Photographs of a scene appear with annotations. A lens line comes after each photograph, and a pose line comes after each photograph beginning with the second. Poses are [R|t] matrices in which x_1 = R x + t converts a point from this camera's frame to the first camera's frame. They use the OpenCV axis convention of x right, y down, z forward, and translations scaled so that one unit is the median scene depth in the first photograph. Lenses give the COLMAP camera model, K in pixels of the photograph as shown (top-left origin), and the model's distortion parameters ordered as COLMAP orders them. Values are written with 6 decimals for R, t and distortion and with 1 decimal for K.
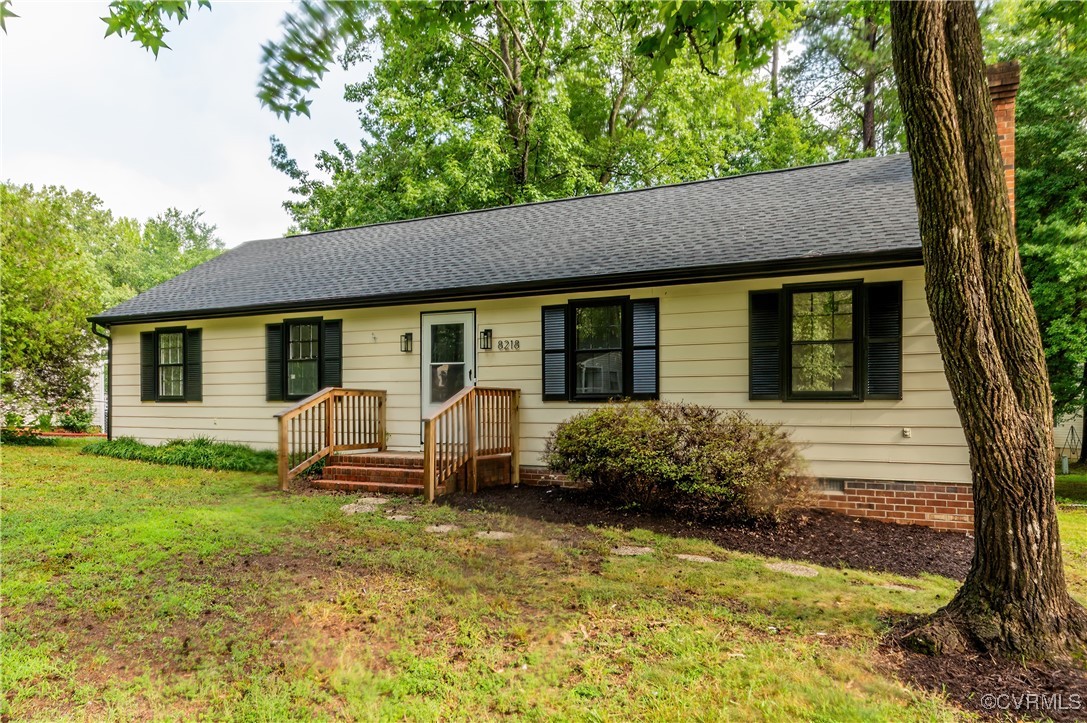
lens RADIAL K [[615.6, 0, 617.6], [0, 615.6, 406.4], [0, 0, 1]] dist [0.000329, -0.000342]
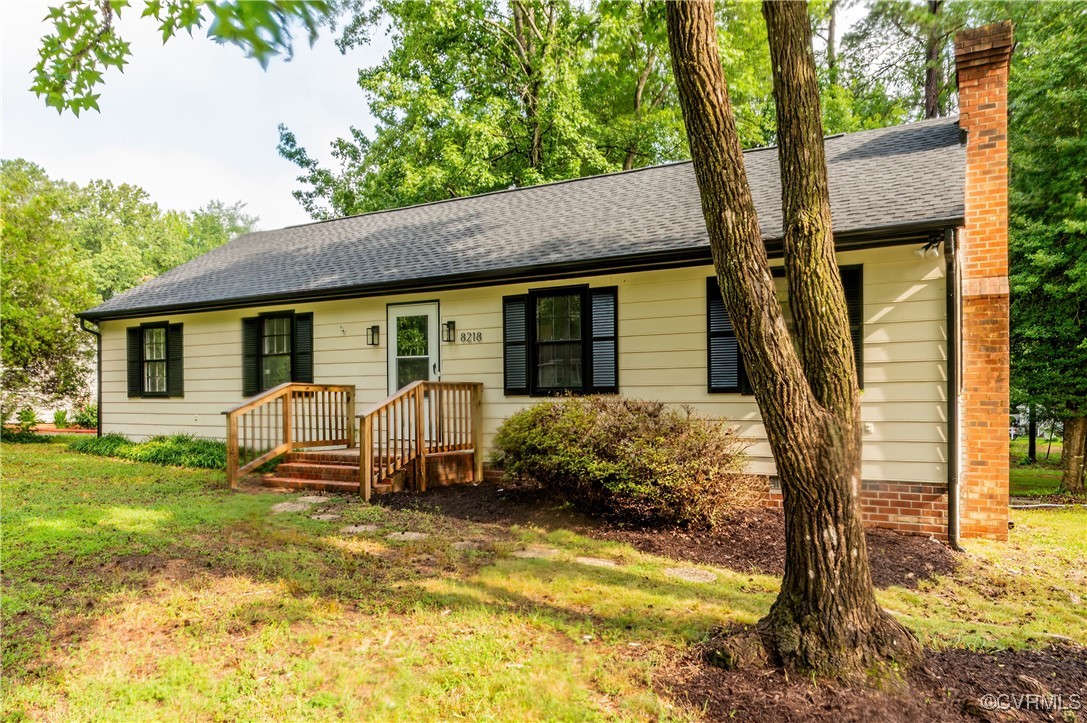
lens RADIAL K [[649.4, 0, 652.8], [0, 649.4, 400.3], [0, 0, 1]] dist [0.001603, -0.002174]
pose [[0.998546, -0.005198, -0.053658, 0.173106], [0.005323, 0.999983, 0.002193, -0.002276], [0.053646, -0.002476, 0.998557, 0.004839]]
